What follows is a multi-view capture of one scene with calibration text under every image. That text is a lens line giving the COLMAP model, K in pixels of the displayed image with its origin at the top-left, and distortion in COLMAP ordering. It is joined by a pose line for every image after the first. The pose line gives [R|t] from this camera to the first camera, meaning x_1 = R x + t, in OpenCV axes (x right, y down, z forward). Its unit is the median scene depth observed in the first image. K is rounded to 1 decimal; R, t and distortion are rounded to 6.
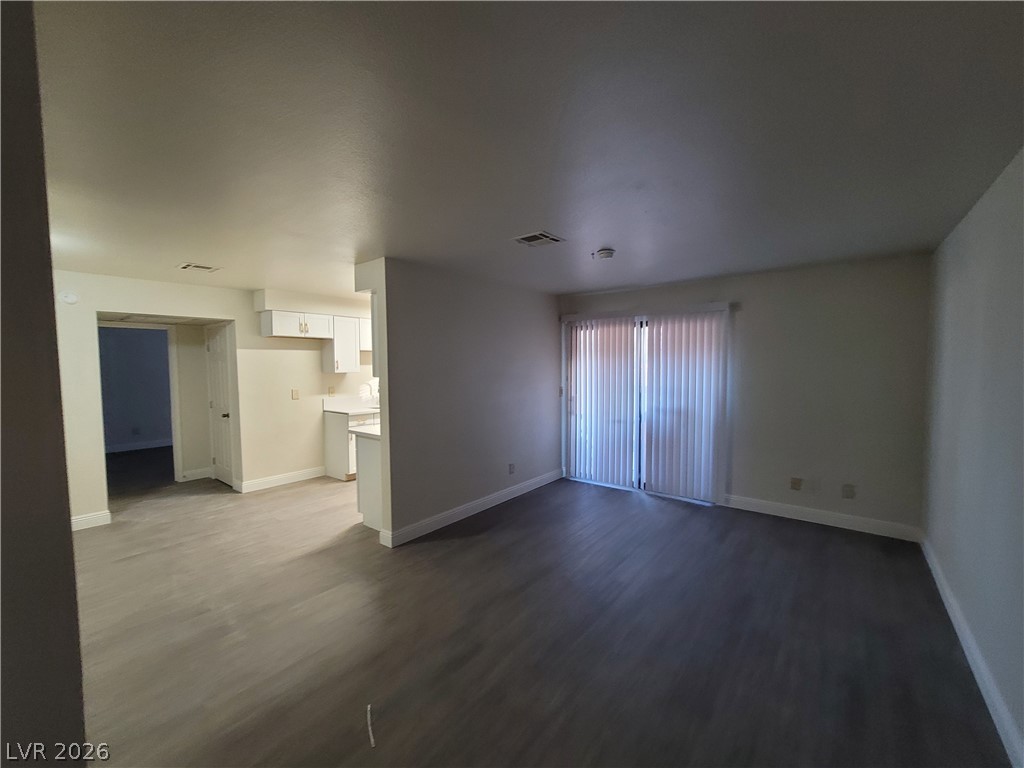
lens RADIAL K [[415.6, 0, 512.0], [0, 415.6, 384.0], [0, 0, 1]] dist [0.003430, 0.000340]
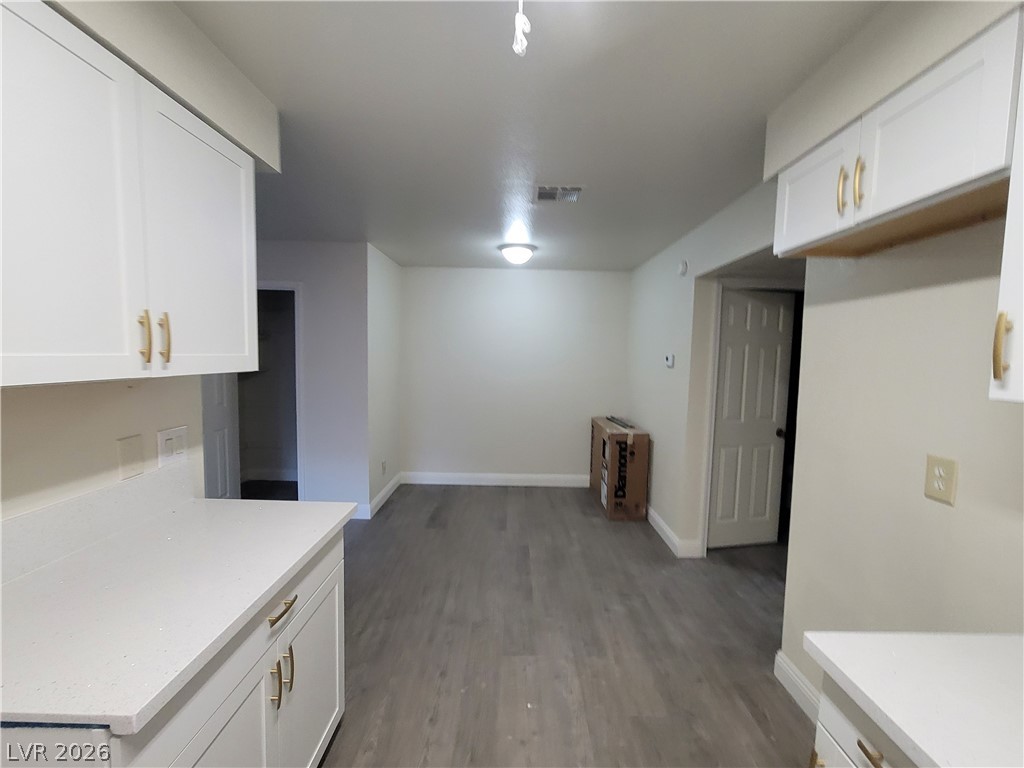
lens RADIAL K [[415.6, 0, 512.0], [0, 415.6, 384.0], [0, 0, 1]] dist [0.003430, 0.000340]
pose [[-0.785391, 0.035612, -0.617975, -0.229731], [-0.046981, 0.992035, 0.116877, -0.049983], [0.617214, 0.120828, -0.777462, 1.196158]]
